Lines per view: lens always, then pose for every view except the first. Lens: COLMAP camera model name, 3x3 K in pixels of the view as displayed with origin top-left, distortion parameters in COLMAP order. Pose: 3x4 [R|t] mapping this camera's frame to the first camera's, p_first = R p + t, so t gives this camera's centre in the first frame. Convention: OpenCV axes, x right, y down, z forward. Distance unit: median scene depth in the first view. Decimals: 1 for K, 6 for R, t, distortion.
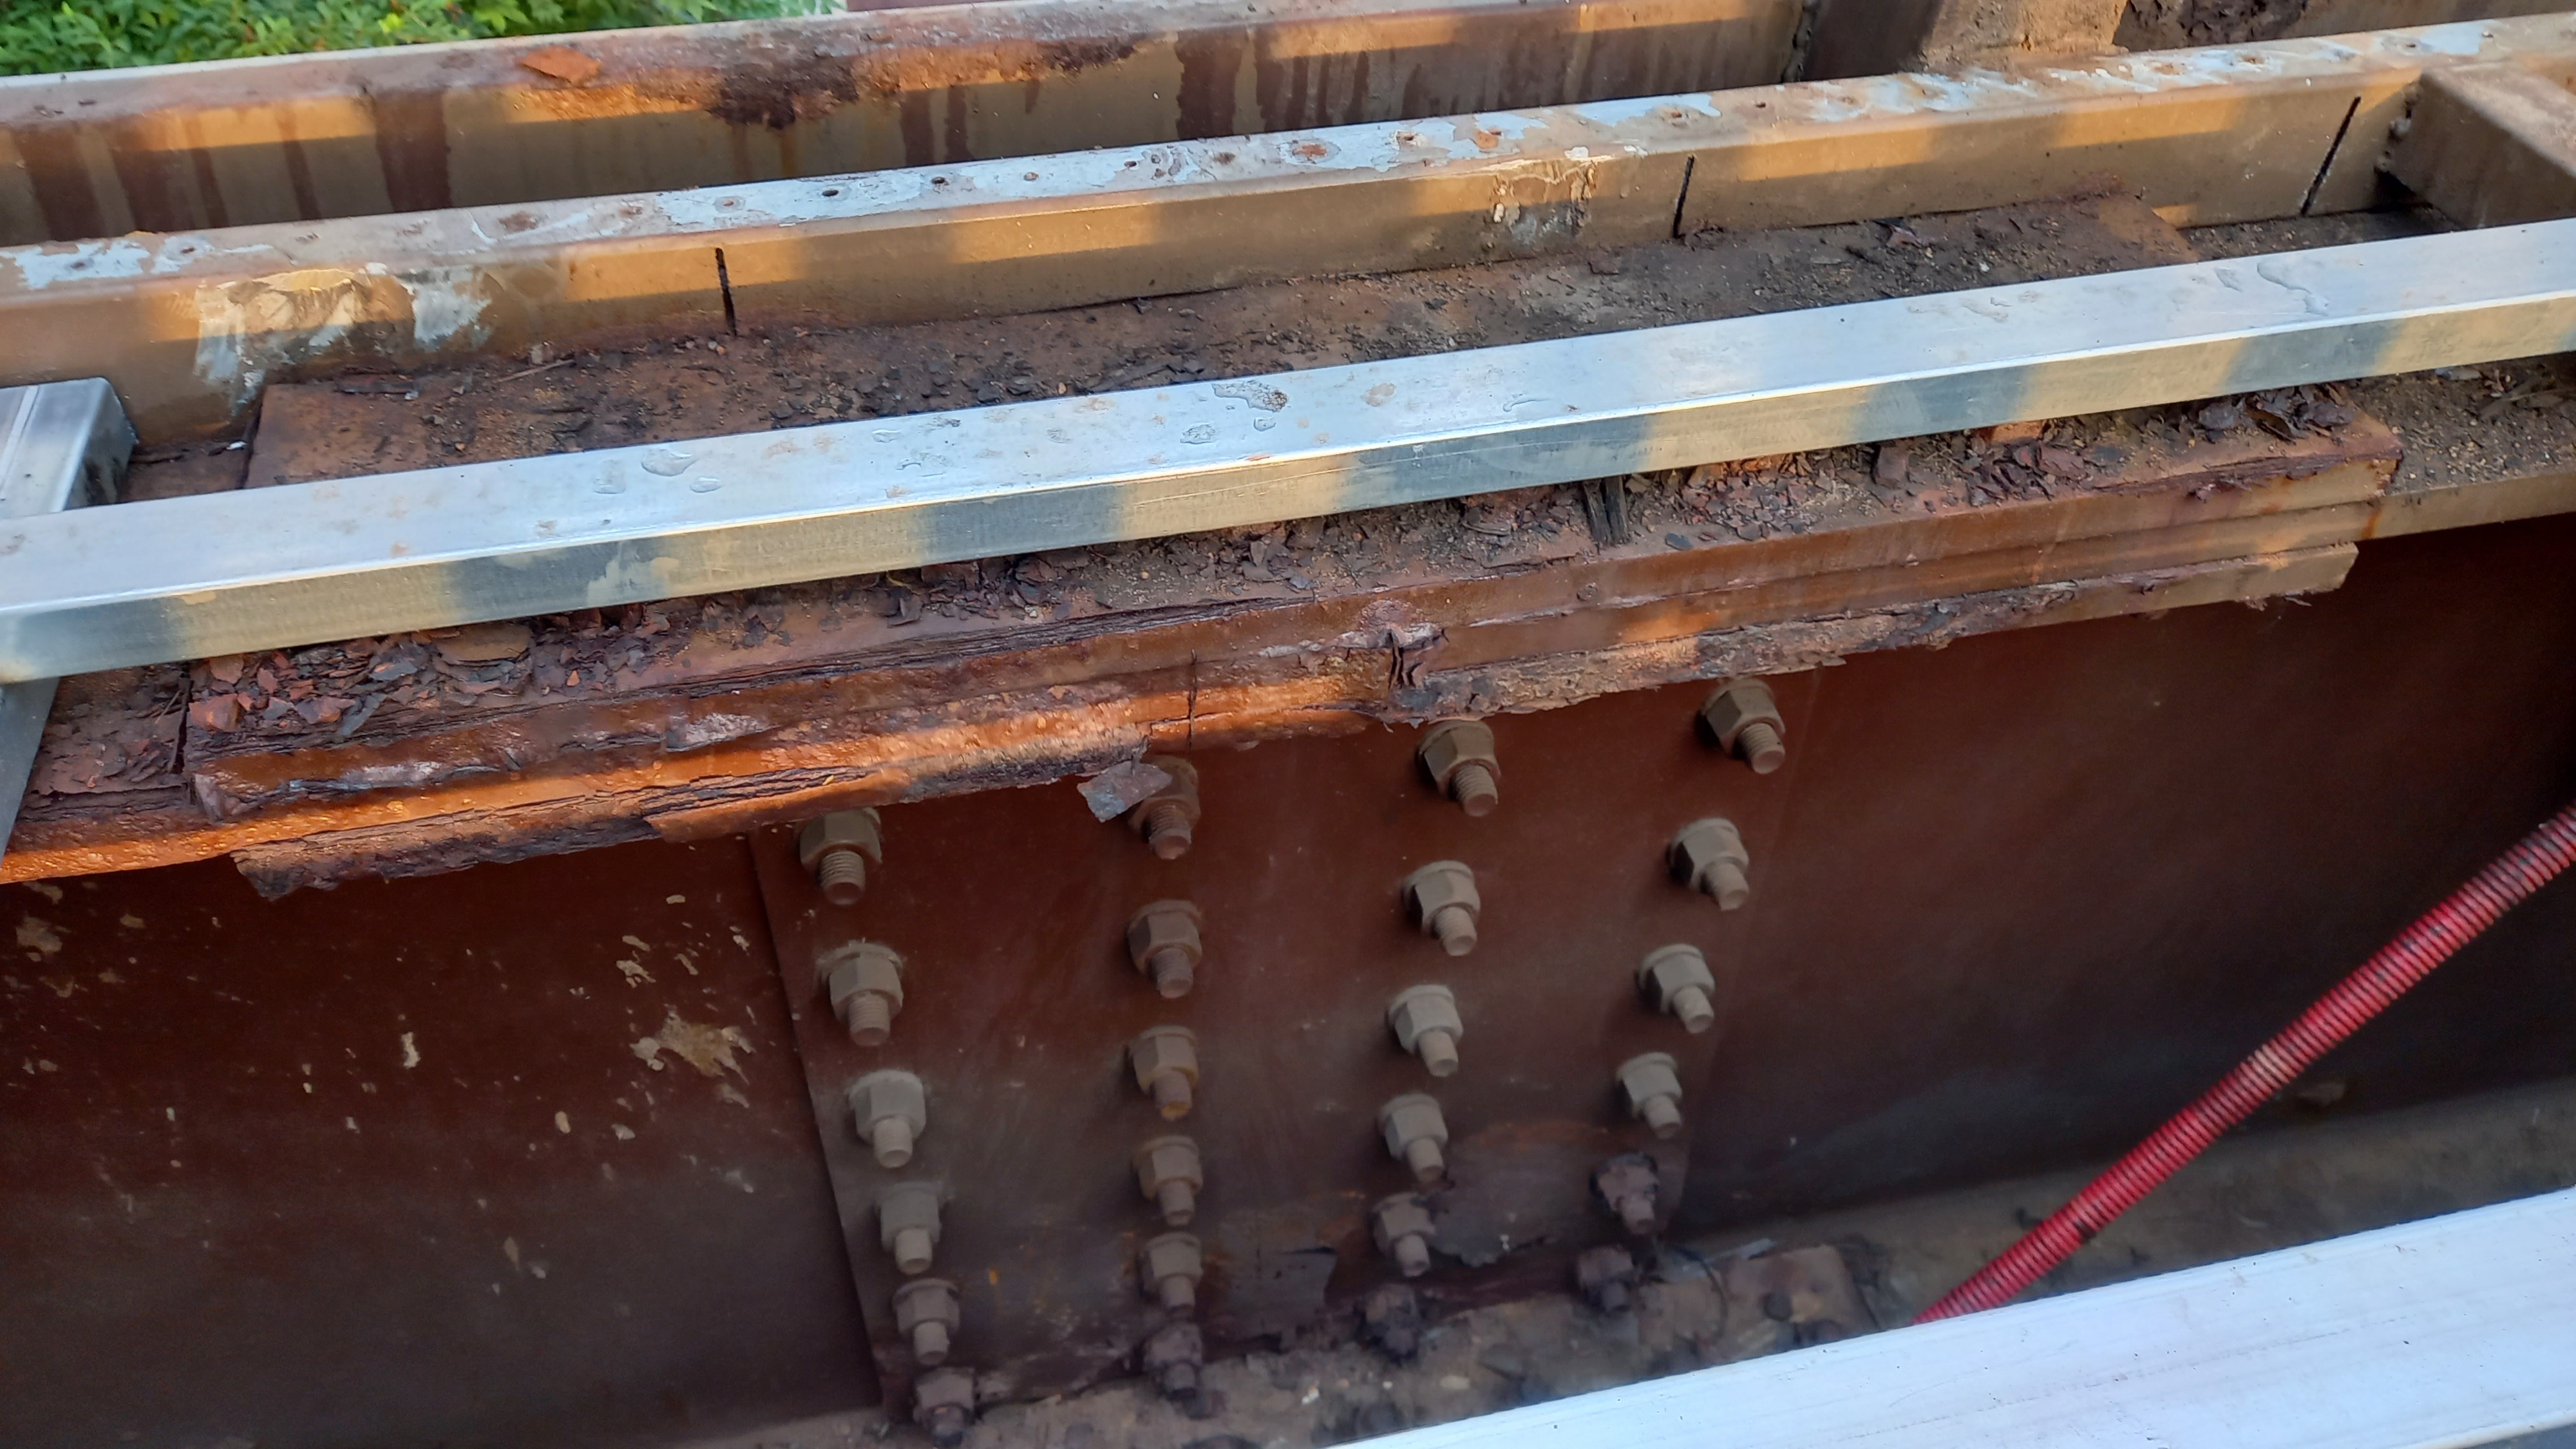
lens RADIAL K [[1876.9, 0, 1265.3], [0, 1876.9, 738.1], [0, 0, 1]] dist [0.065066, -0.069482]
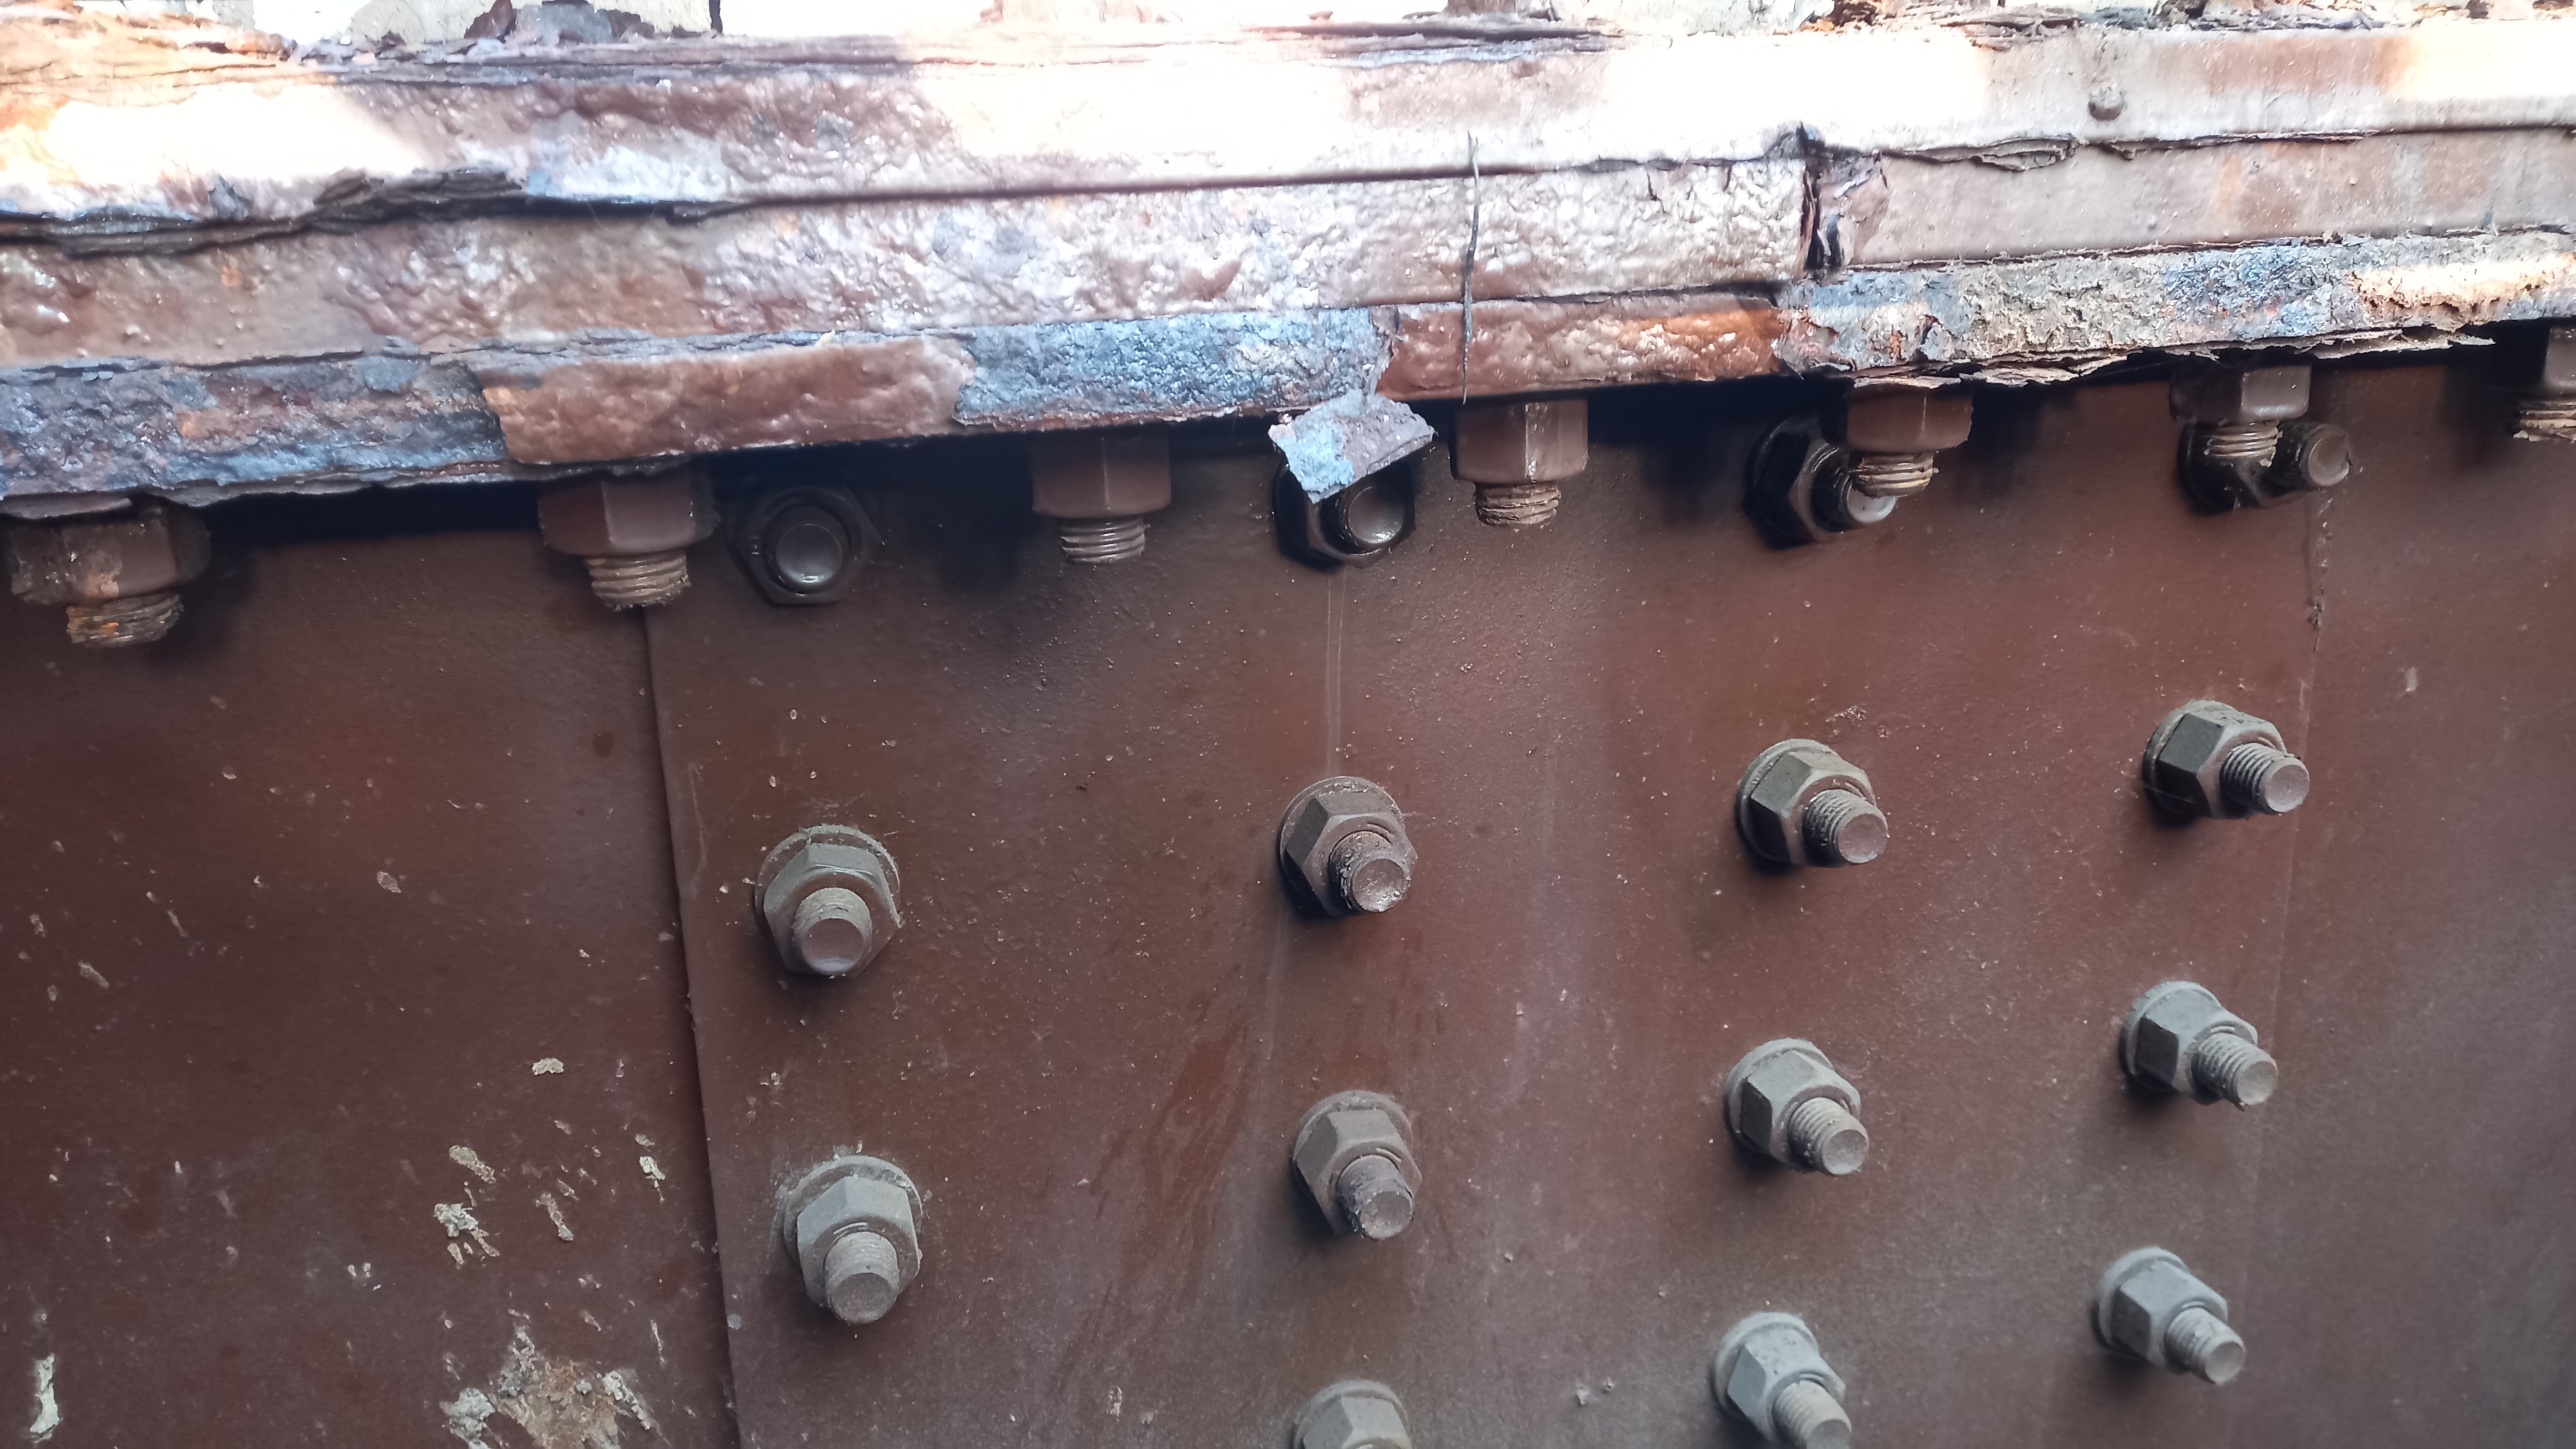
lens RADIAL K [[1876.9, 0, 1277.7], [0, 1876.9, 723.2], [0, 0, 1]] dist [0.065066, -0.069482]
pose [[0.998462, -0.053228, 0.015528, -0.072299], [0.054330, 0.883316, -0.465619, 0.235812], [0.011068, 0.465747, 0.884849, 0.356101]]
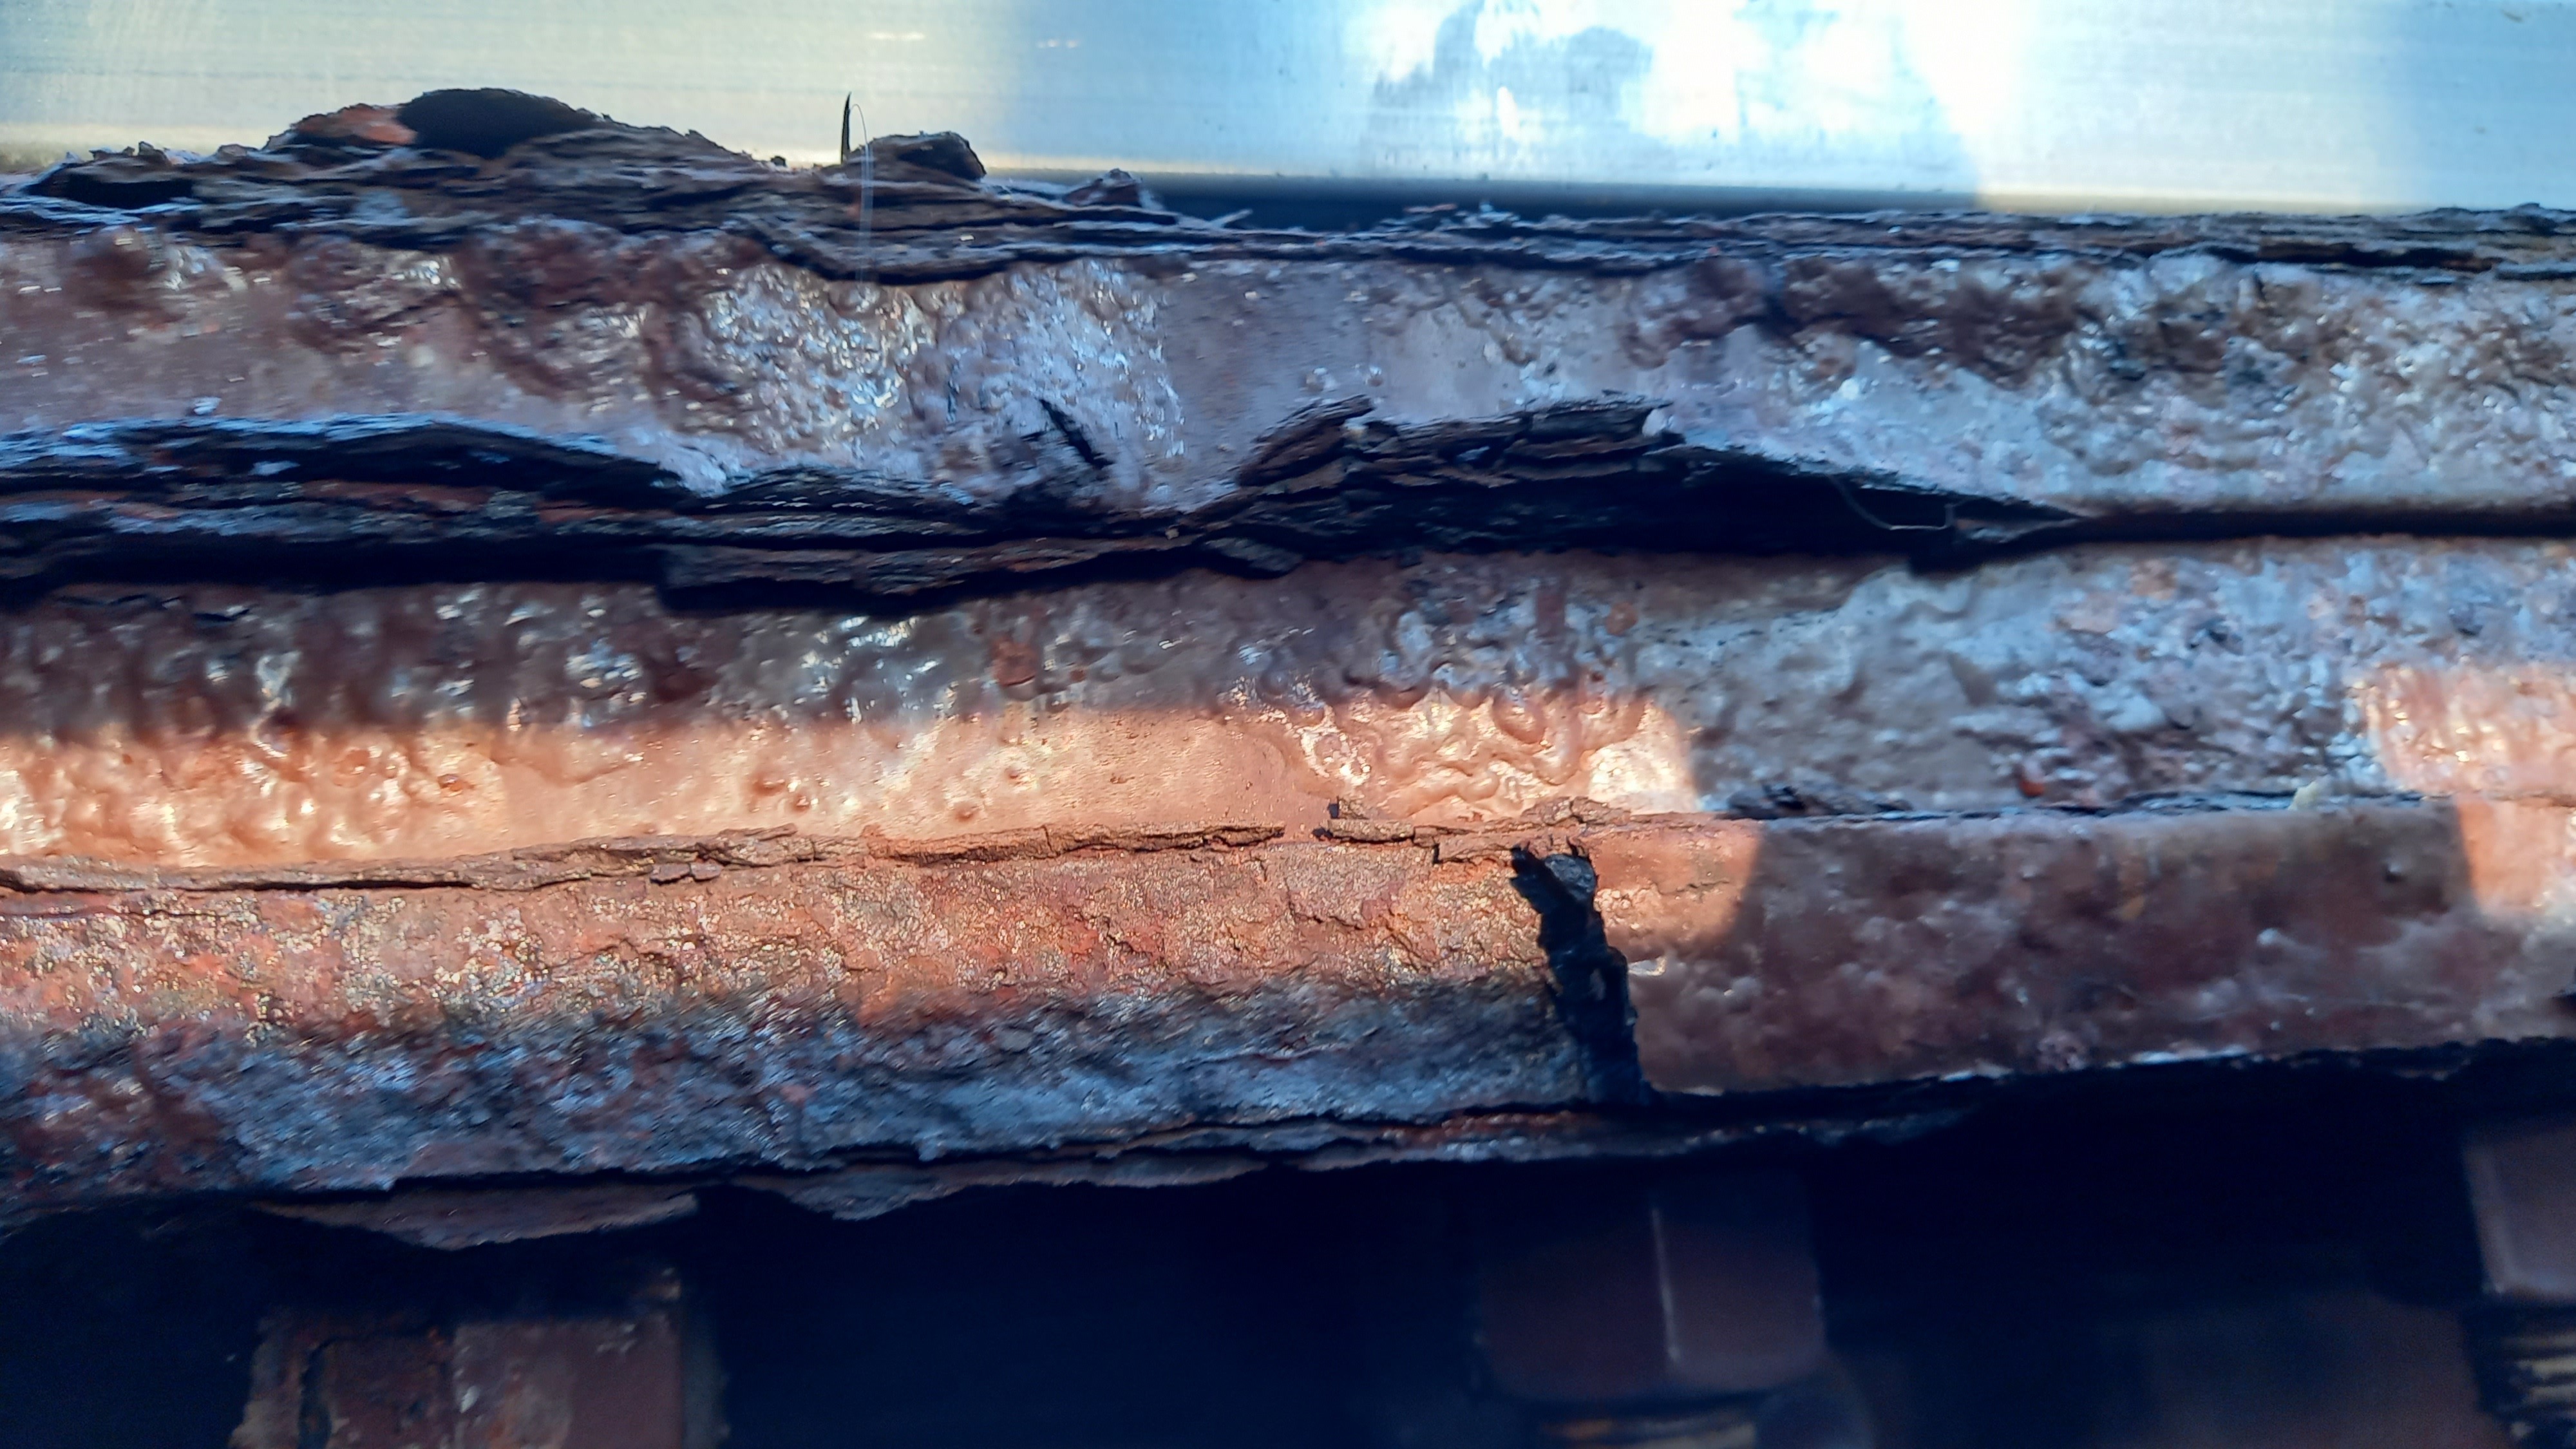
lens RADIAL K [[1876.9, 0, 1250.8], [0, 1876.9, 741.3], [0, 0, 1]] dist [0.065066, -0.069482]
pose [[0.996008, -0.087074, -0.019667, -0.219310], [0.029830, 0.532303, -0.846028, 0.129081], [0.084136, 0.842064, 0.532775, 0.535999]]
